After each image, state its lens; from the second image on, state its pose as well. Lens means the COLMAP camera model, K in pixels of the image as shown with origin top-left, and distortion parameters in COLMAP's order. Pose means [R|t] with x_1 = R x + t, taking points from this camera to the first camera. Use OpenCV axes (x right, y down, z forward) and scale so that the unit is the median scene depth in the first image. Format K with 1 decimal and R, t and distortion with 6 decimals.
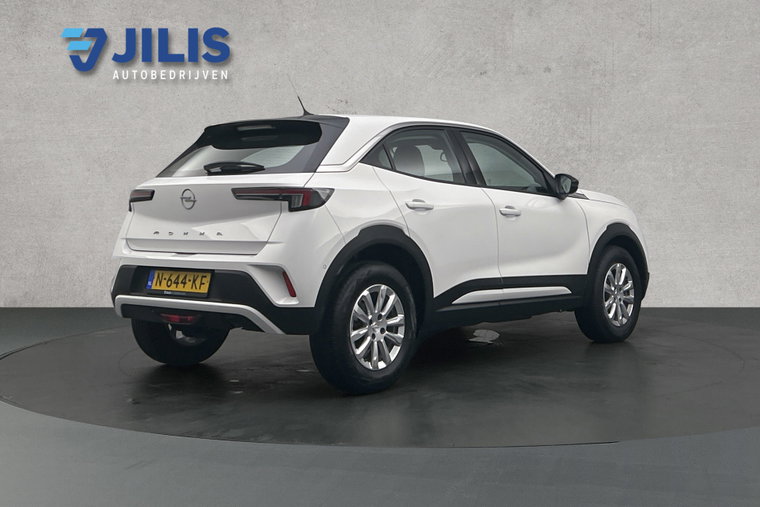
lens RADIAL K [[592.9, 0, 379.3], [0, 592.9, 254.2], [0, 0, 1]] dist [-0.001016, -0.002642]
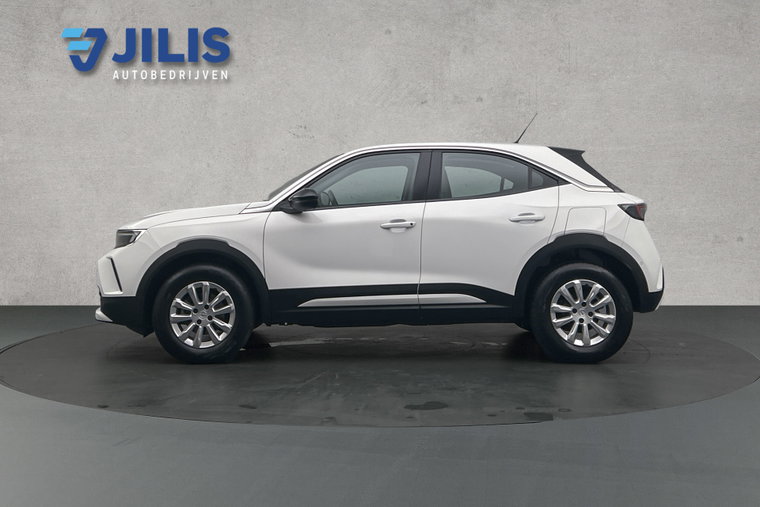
lens RADIAL K [[592.9, 0, 380.0], [0, 592.9, 252.4], [0, 0, 1]] dist [-0.001016, -0.002642]
pose [[0.999999, 0.000102, 0.001144, 0.088827], [-0.000102, 1.000000, -0.000667, -0.012897], [-0.001144, 0.000667, 0.999999, -0.153855]]
